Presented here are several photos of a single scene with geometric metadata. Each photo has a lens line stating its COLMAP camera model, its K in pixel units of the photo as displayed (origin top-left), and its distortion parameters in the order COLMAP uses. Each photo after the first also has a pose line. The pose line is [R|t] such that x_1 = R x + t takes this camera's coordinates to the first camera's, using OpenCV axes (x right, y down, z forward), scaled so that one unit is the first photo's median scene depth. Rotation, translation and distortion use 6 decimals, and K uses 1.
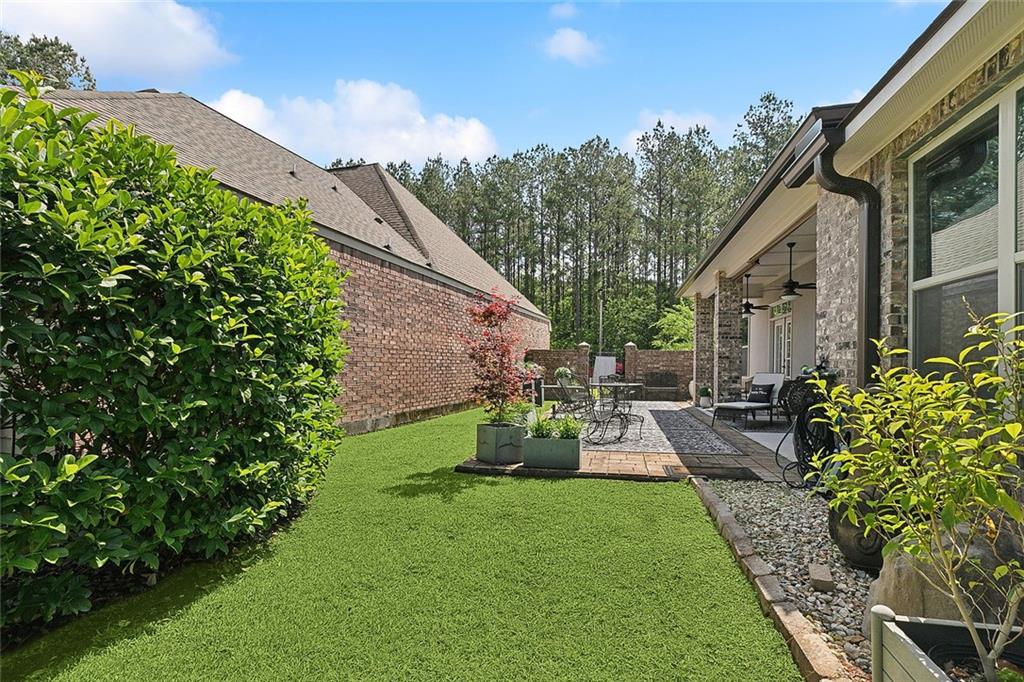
lens RADIAL K [[490.9, 0, 511.6], [0, 490.9, 362.6], [0, 0, 1]] dist [-0.000290, -0.000054]
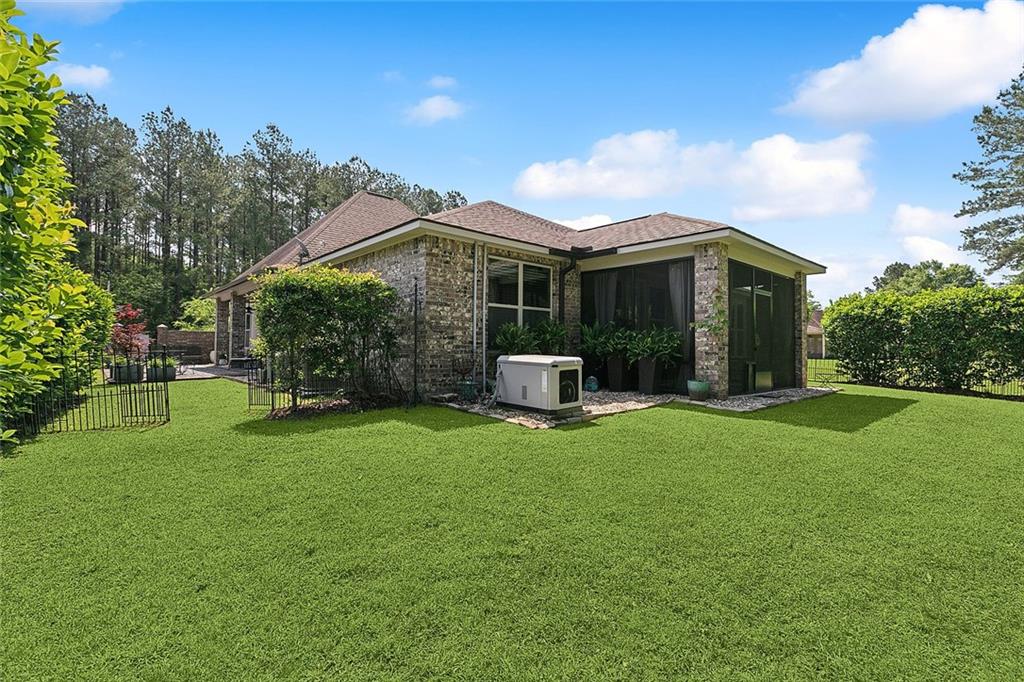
lens RADIAL K [[463.6, 0, 512.0], [0, 463.6, 341.0], [0, 0, 1]] dist [0.002300, 0.000306]
pose [[0.583381, 0.002448, 0.812195, -0.082332], [-0.002508, 0.999996, -0.001213, 0.001527], [-0.812194, -0.001329, 0.583385, -0.188816]]
